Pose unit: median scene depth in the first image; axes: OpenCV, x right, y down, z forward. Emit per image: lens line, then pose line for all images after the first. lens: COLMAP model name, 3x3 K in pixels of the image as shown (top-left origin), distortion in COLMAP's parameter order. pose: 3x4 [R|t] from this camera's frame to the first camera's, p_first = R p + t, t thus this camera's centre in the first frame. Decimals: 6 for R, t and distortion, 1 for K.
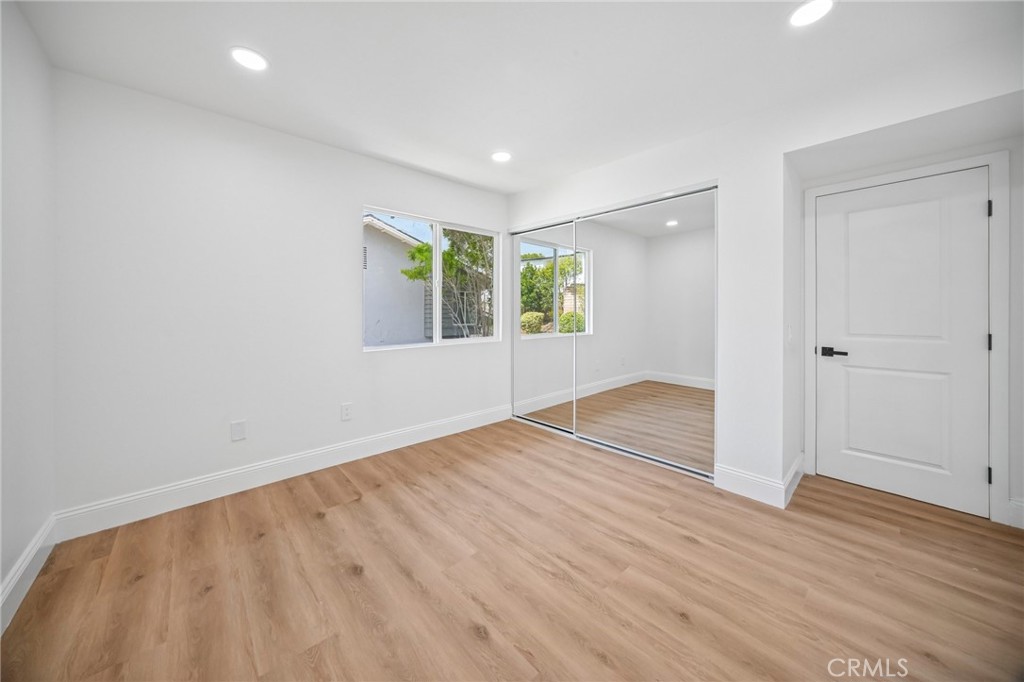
lens RADIAL K [[366.4, 0, 512.1], [0, 366.4, 313.9], [0, 0, 1]] dist [-0.009169, 0.000166]
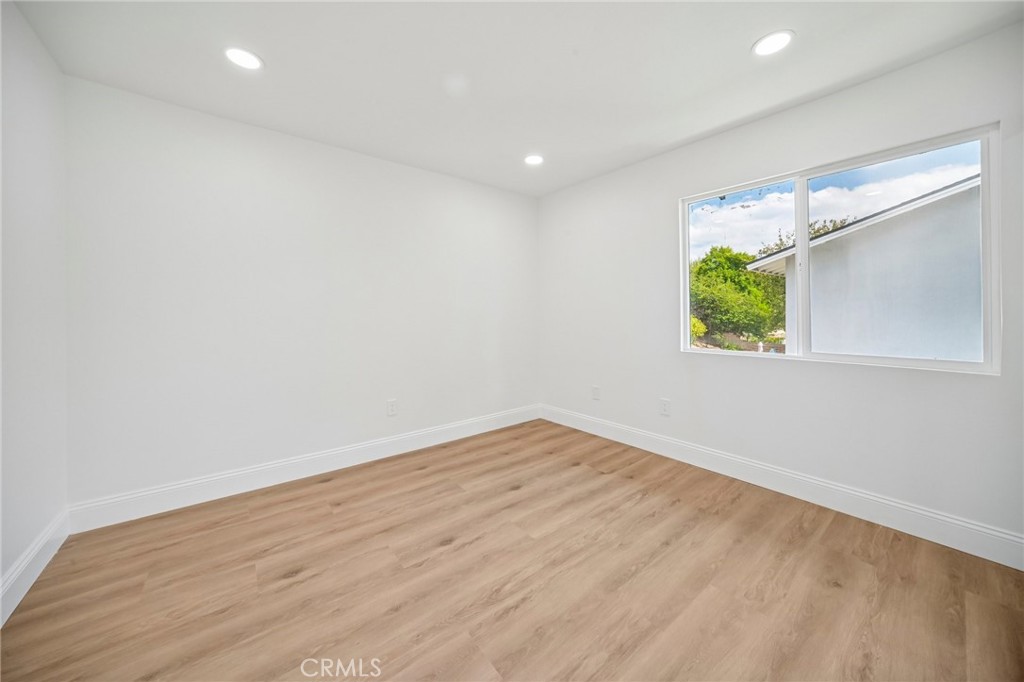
lens RADIAL K [[366.4, 0, 512.1], [0, 366.4, 313.9], [0, 0, 1]] dist [-0.009169, 0.000166]
pose [[-0.097623, -0.000028, -0.995223, 0.911800], [0.007196, 0.999974, -0.000734, -0.000042], [0.995197, -0.007234, -0.097620, 0.986379]]
